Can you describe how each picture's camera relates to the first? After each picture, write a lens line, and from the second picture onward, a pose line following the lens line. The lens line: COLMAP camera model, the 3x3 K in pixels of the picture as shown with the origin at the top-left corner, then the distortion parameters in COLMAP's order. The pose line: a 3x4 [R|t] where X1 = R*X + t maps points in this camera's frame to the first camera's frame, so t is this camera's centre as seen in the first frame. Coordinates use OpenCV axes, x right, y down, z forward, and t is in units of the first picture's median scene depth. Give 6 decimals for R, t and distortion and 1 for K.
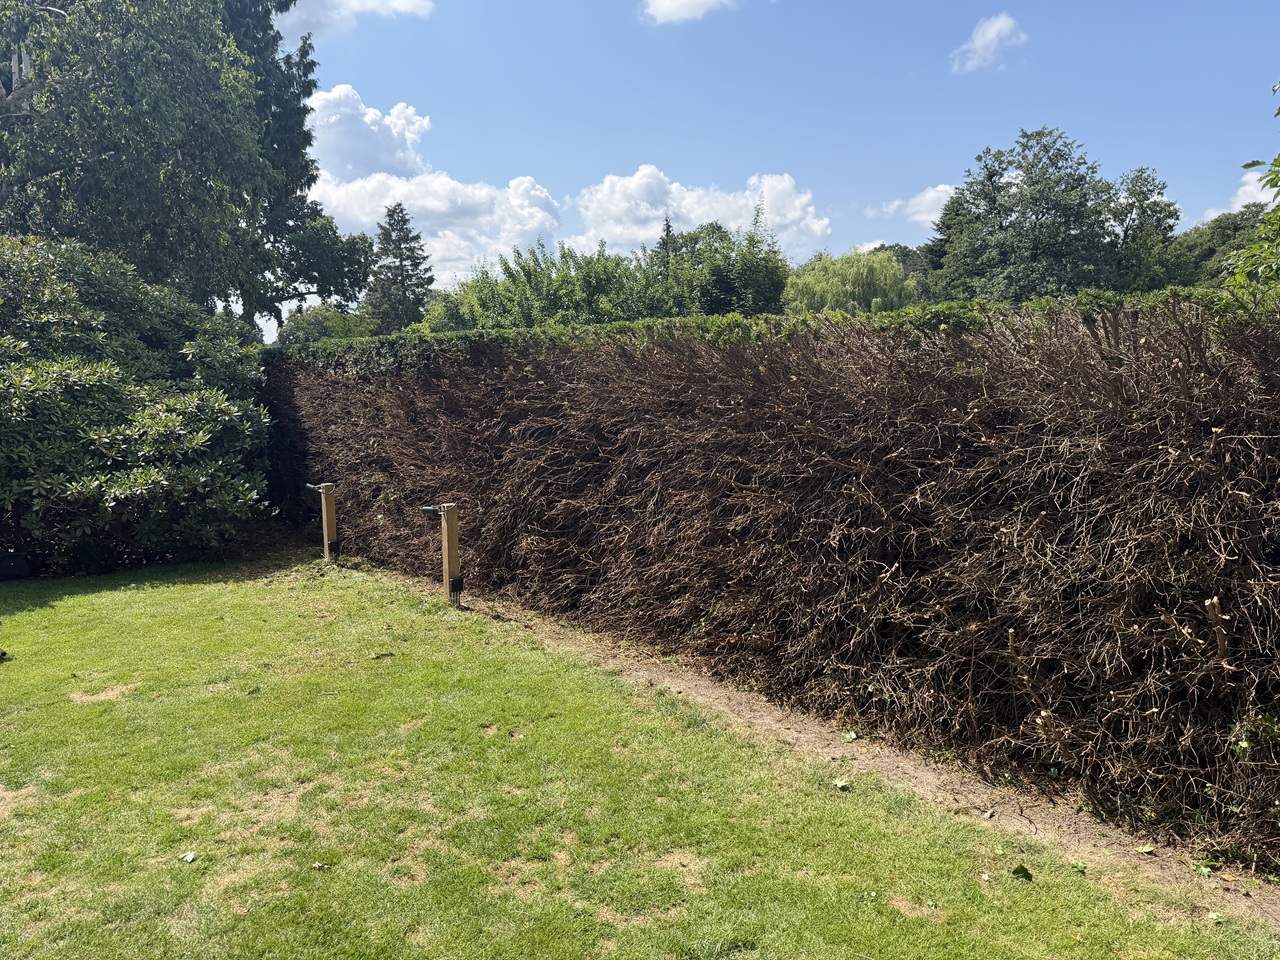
lens RADIAL K [[882.0, 0, 641.7], [0, 882.0, 480.0], [0, 0, 1]] dist [0.003151, -0.002238]
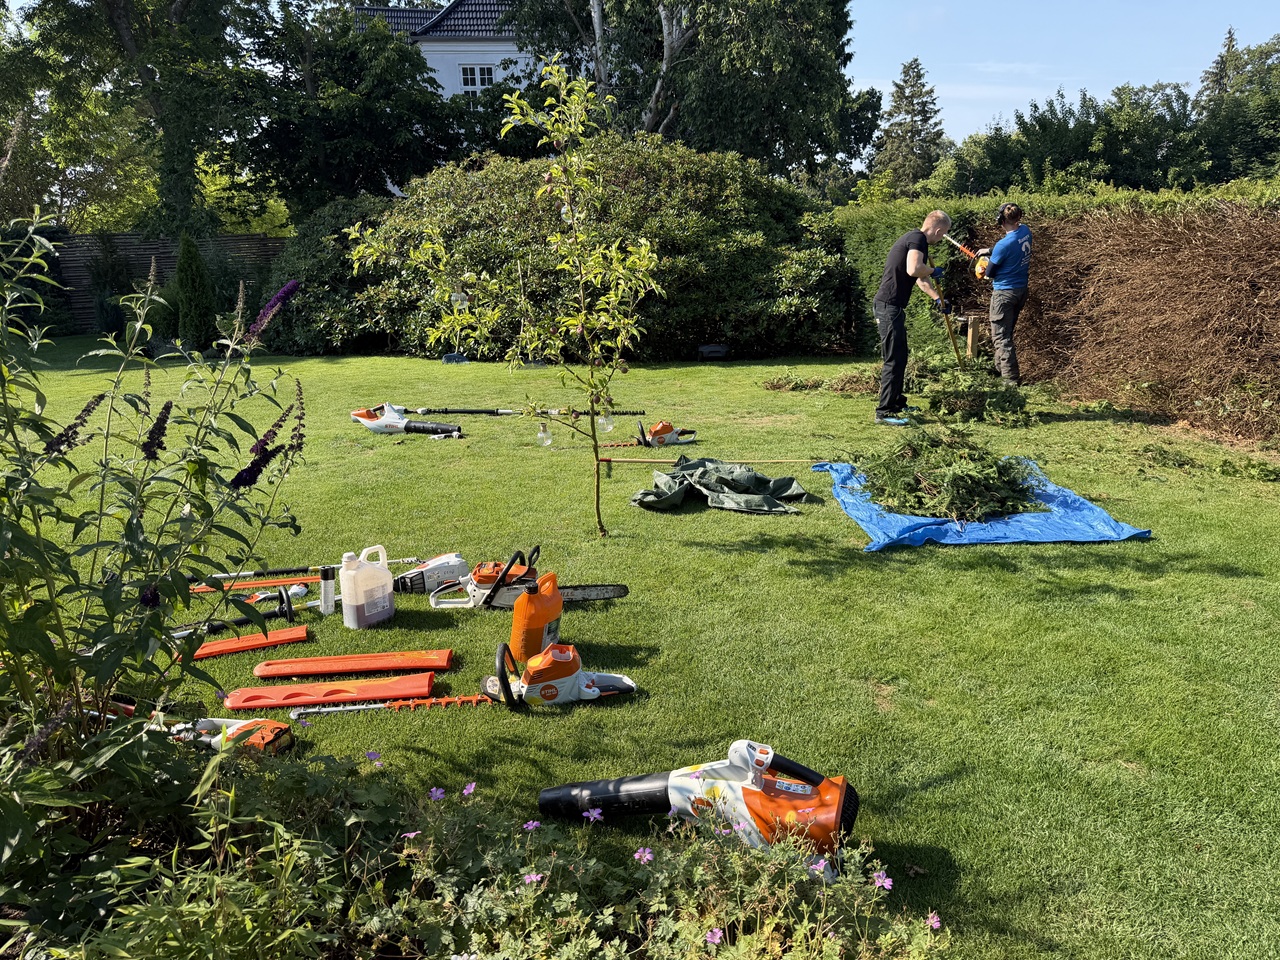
lens RADIAL K [[882.0, 0, 643.0], [0, 882.0, 483.7], [0, 0, 1]] dist [0.003151, -0.002238]
pose [[0.863901, 0.115865, -0.490153, 0.012654], [-0.034928, 0.984619, 0.171189, 0.009734], [0.502448, -0.130771, 0.854661, -0.104291]]
